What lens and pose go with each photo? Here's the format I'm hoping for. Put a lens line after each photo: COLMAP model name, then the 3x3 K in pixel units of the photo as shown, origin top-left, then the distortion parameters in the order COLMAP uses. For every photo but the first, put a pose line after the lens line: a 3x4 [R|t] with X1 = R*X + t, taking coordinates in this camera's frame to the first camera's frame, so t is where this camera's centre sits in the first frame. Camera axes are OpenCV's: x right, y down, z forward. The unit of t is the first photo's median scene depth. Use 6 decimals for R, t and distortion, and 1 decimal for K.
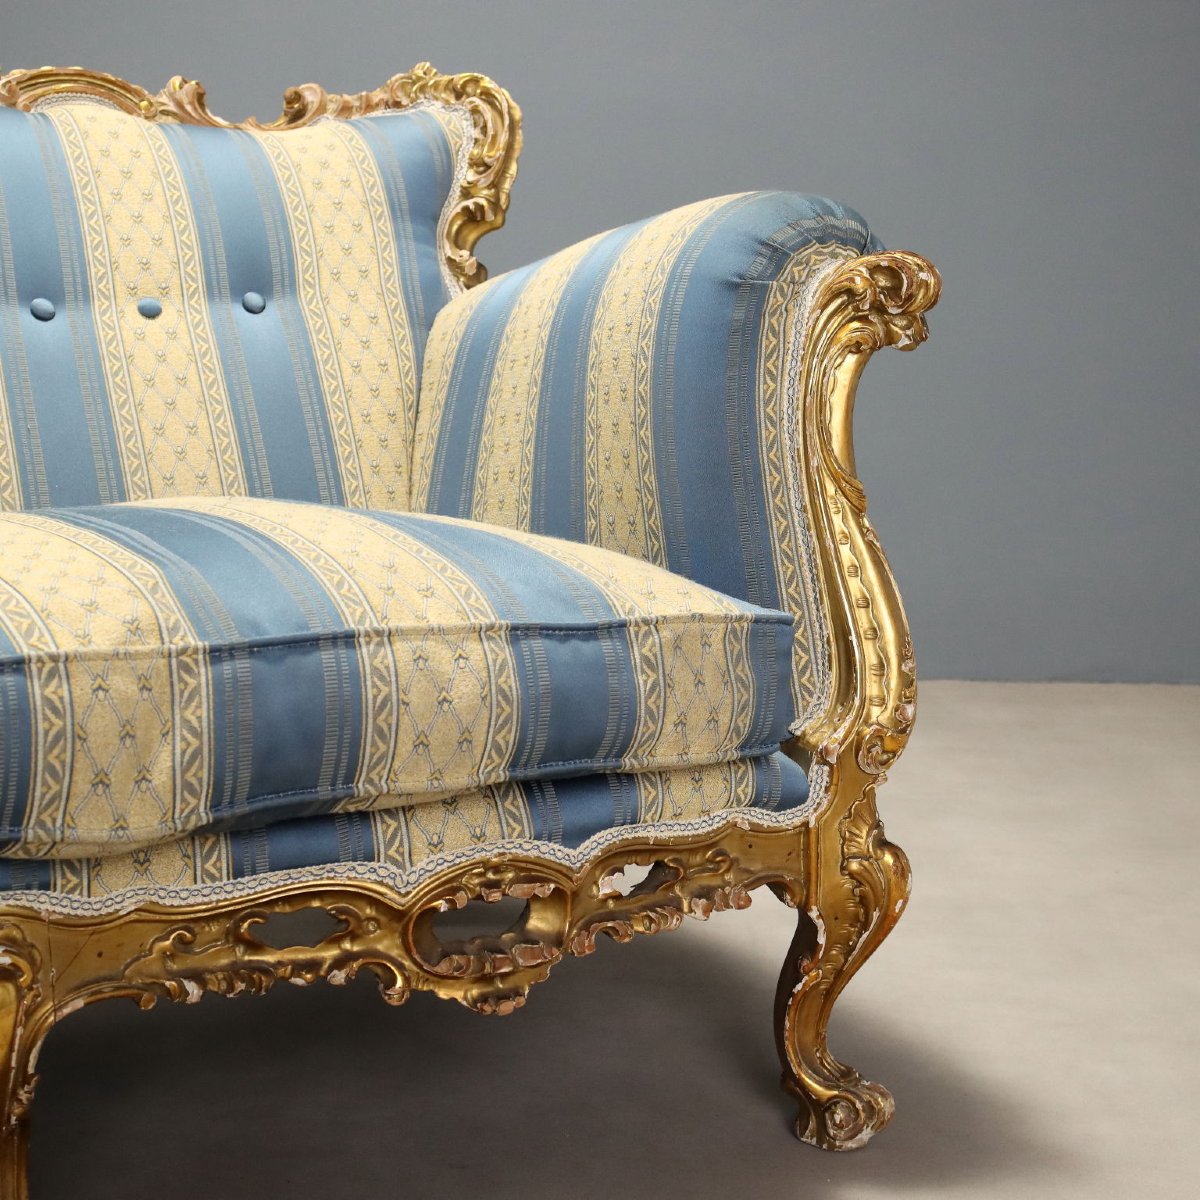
lens RADIAL K [[1712.6, 0, 596.9], [0, 1712.6, 604.5], [0, 0, 1]] dist [-0.018624, 0.000000]
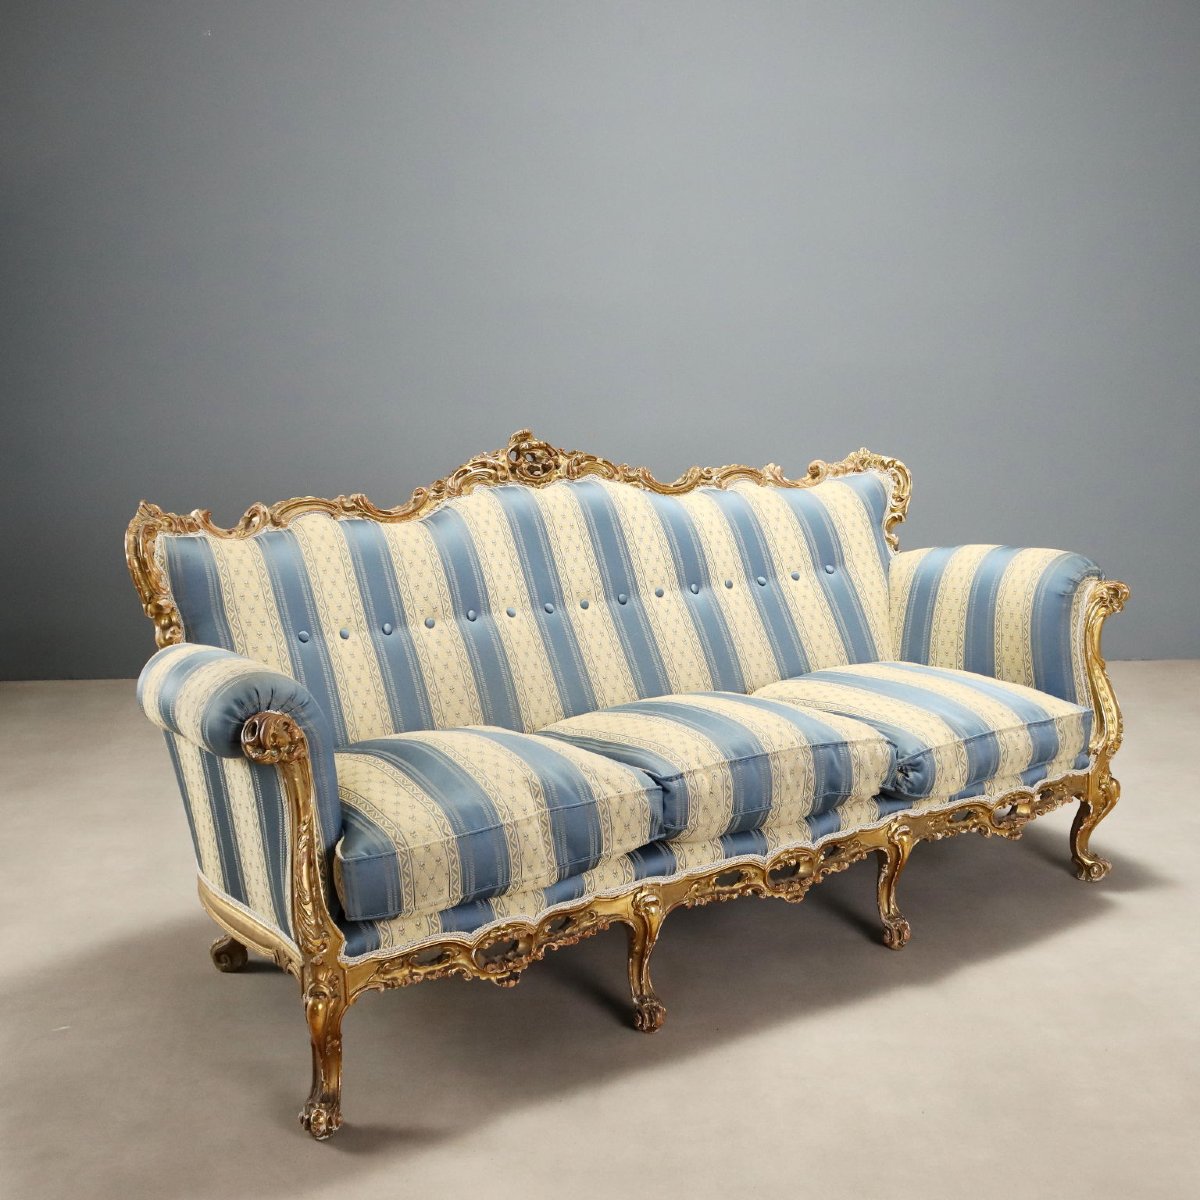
lens RADIAL K [[1448.3, 0, 595.4], [0, 1448.3, 605.8], [0, 0, 1]] dist [-0.005455, 0.000000]
pose [[0.998420, -0.033677, 0.044977, -0.660891], [0.030717, 0.997415, 0.064952, -0.279396], [-0.047048, -0.063468, 0.996874, -1.152577]]
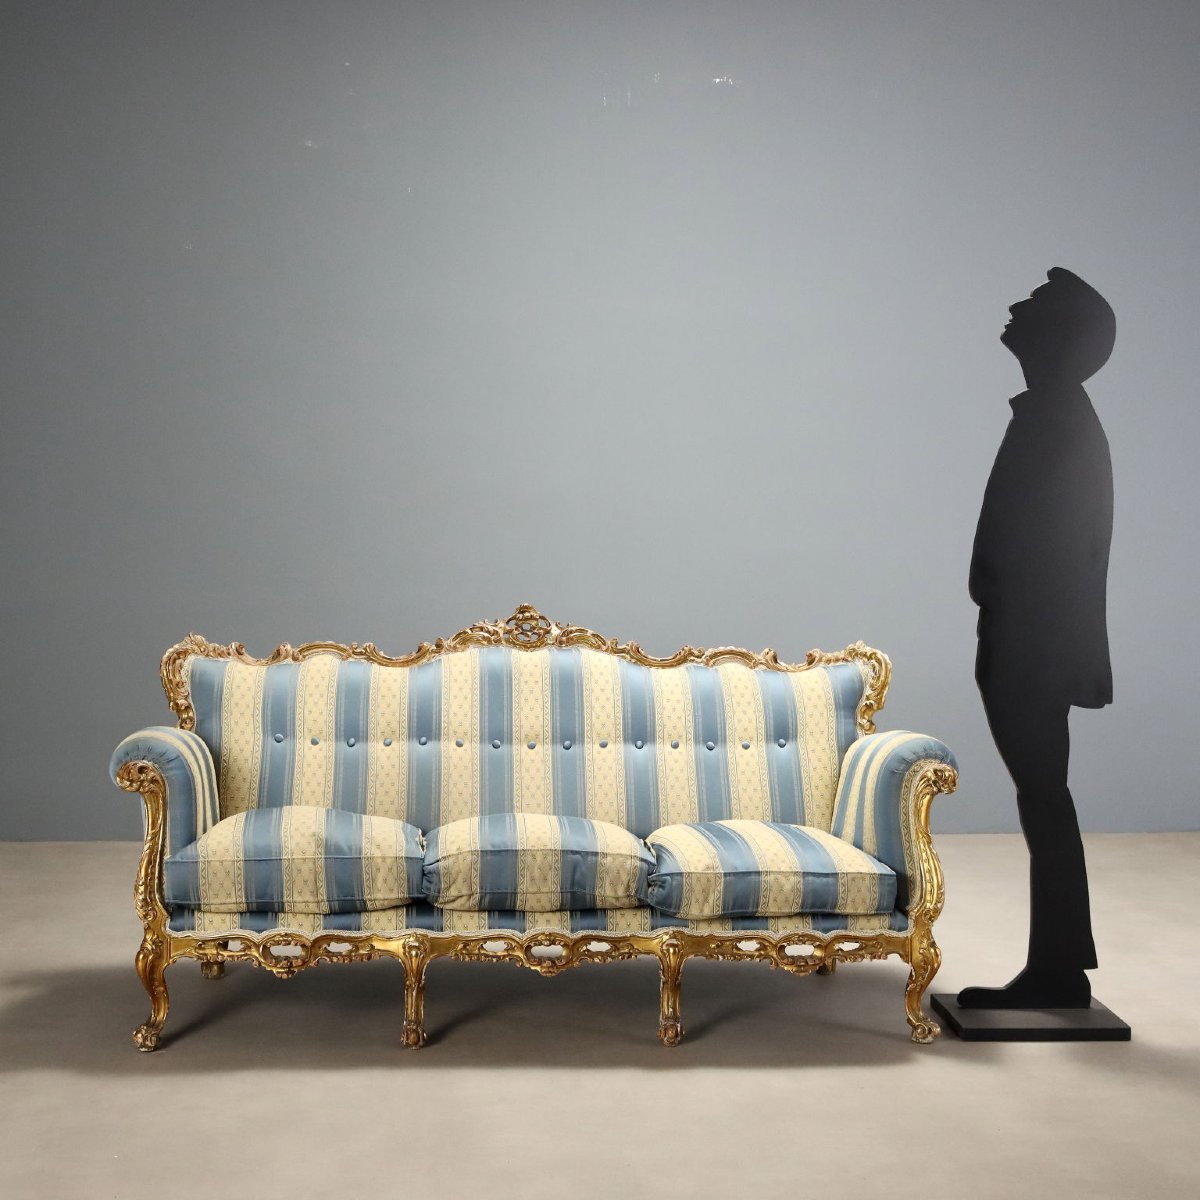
lens RADIAL K [[1915.1, 0, 608.7], [0, 1915.1, 601.1], [0, 0, 1]] dist [0.002648, 0.000000]
pose [[0.909691, 0.024091, -0.414587, 0.872437], [-0.058090, 0.995883, -0.069594, -0.177793], [0.411204, 0.087392, 0.907345, -2.077404]]
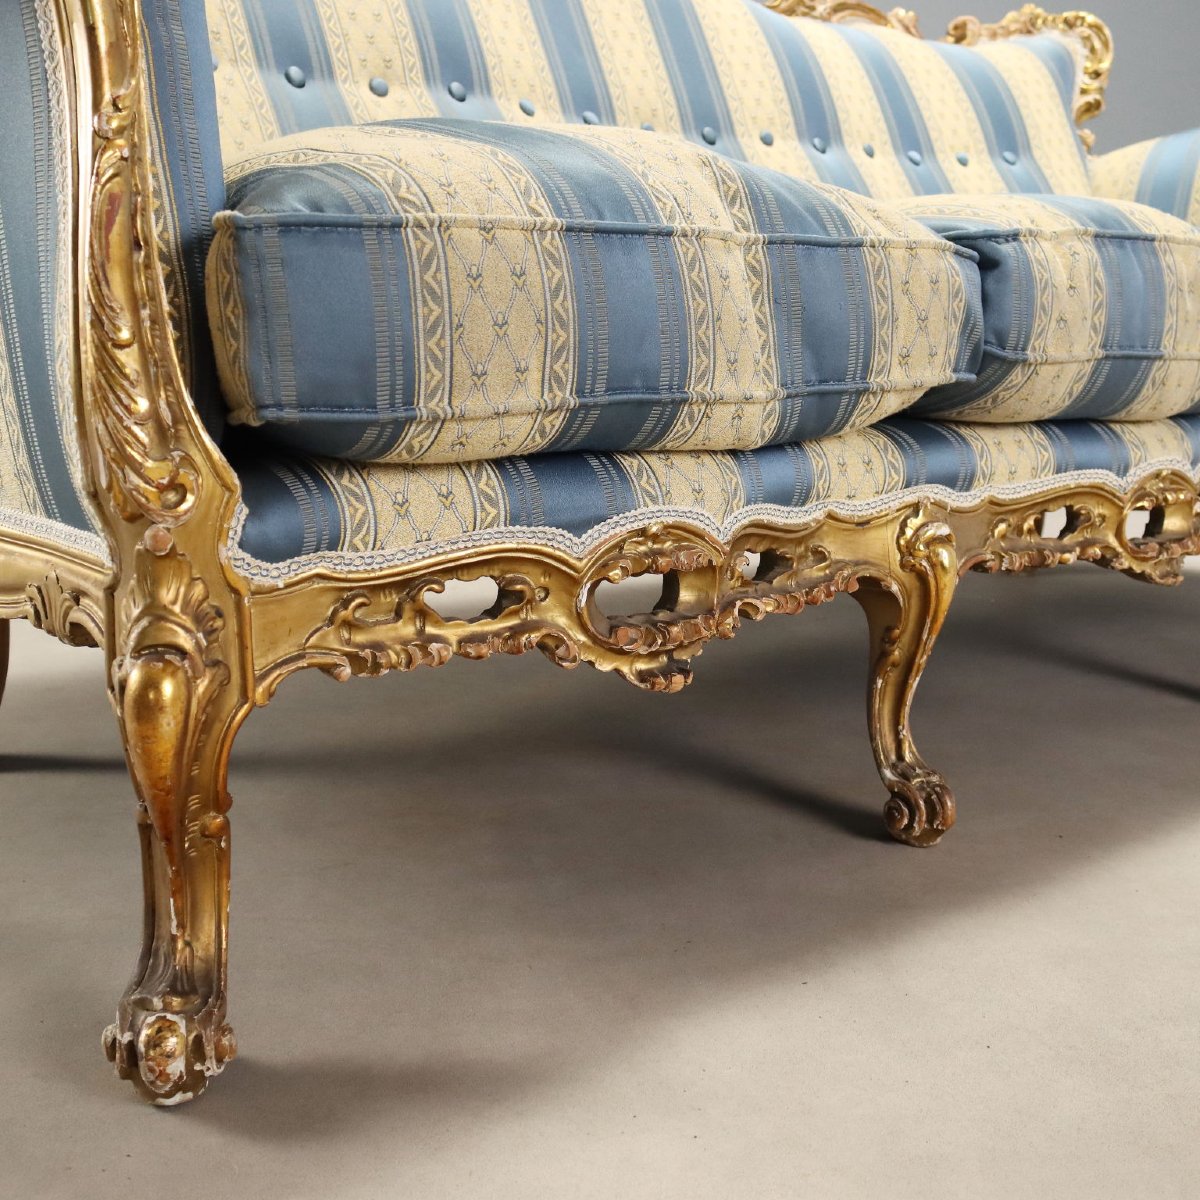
lens RADIAL K [[1448.3, 0, 594.1], [0, 1448.3, 594.9], [0, 0, 1]] dist [-0.005455, 0.000000]
pose [[0.986621, -0.039005, 0.158294, -0.812253], [0.029449, 0.997624, 0.062275, 0.127283], [-0.160347, -0.056781, 0.985426, -0.253864]]
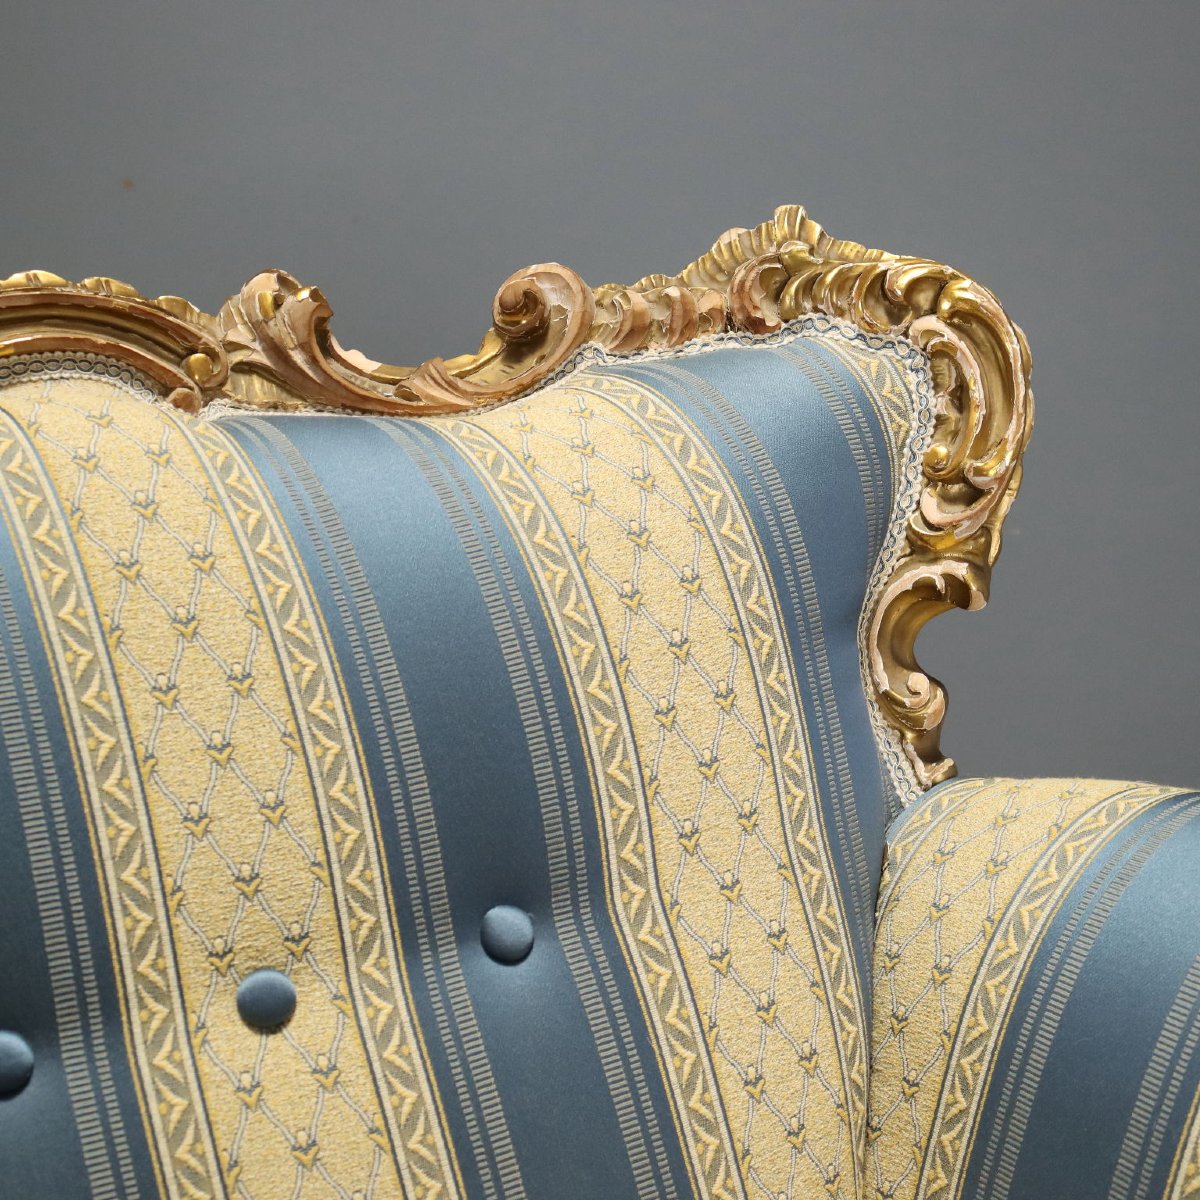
lens RADIAL K [[1712.6, 0, 598.5], [0, 1712.6, 611.2], [0, 0, 1]] dist [-0.018624, 0.000000]
pose [[0.999437, -0.007307, 0.032733, -0.196329], [0.002039, 0.987411, 0.158163, -0.327931], [-0.033477, -0.158007, 0.986870, 0.615469]]
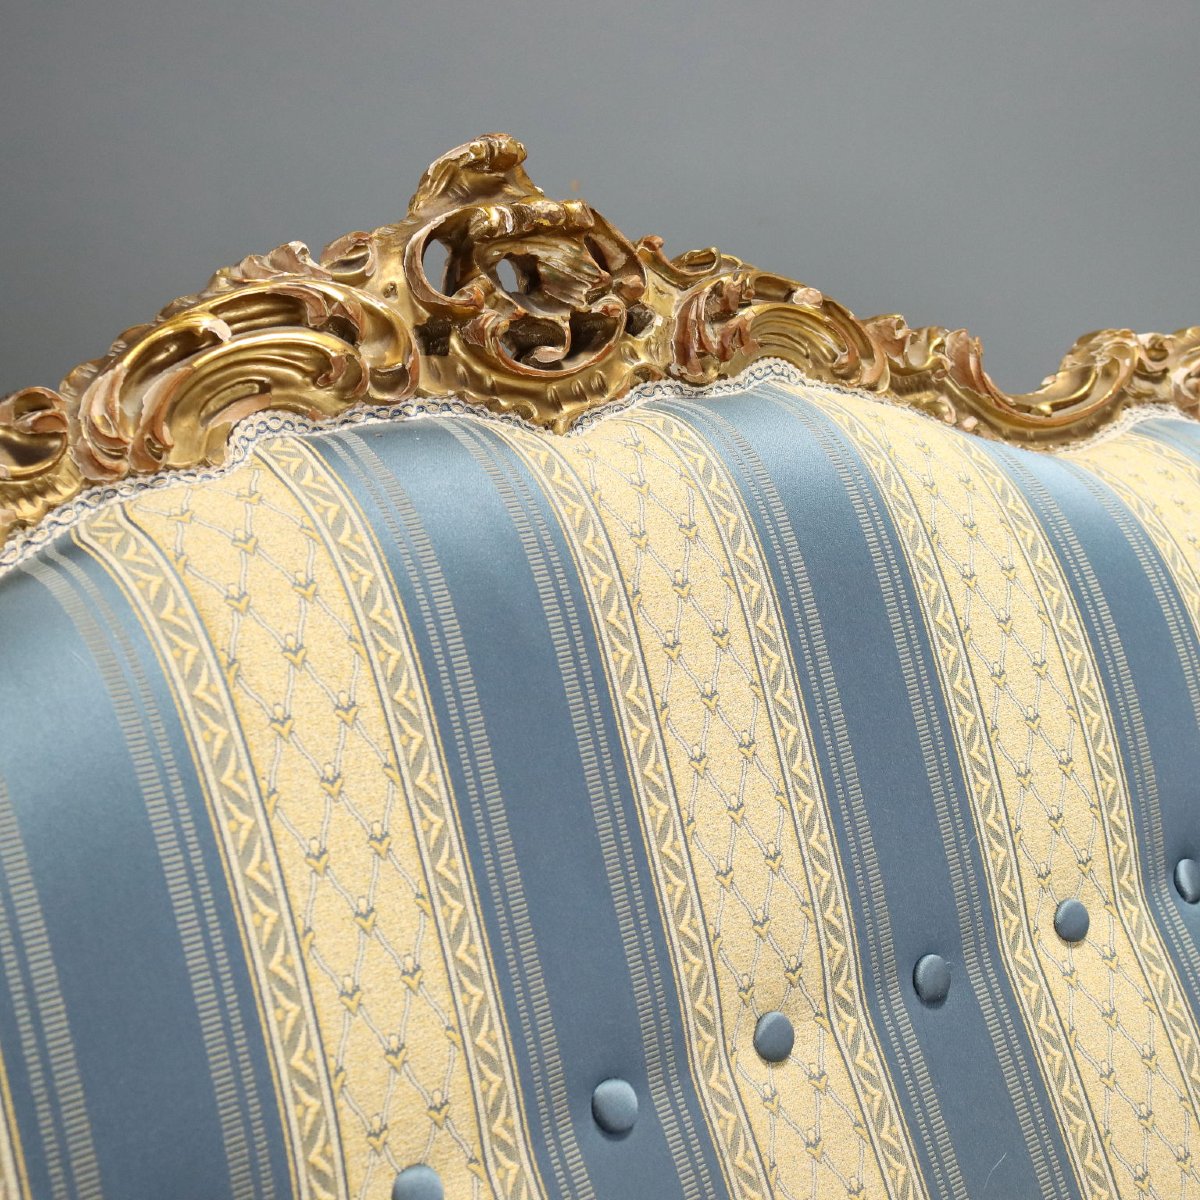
lens RADIAL K [[1712.6, 0, 601.5], [0, 1712.6, 597.2], [0, 0, 1]] dist [-0.018624, 0.000000]
pose [[0.991081, -0.002366, 0.133239, -0.696619], [-0.022331, 0.982756, 0.183553, -0.358953], [-0.131376, -0.184891, 0.973938, 0.401836]]
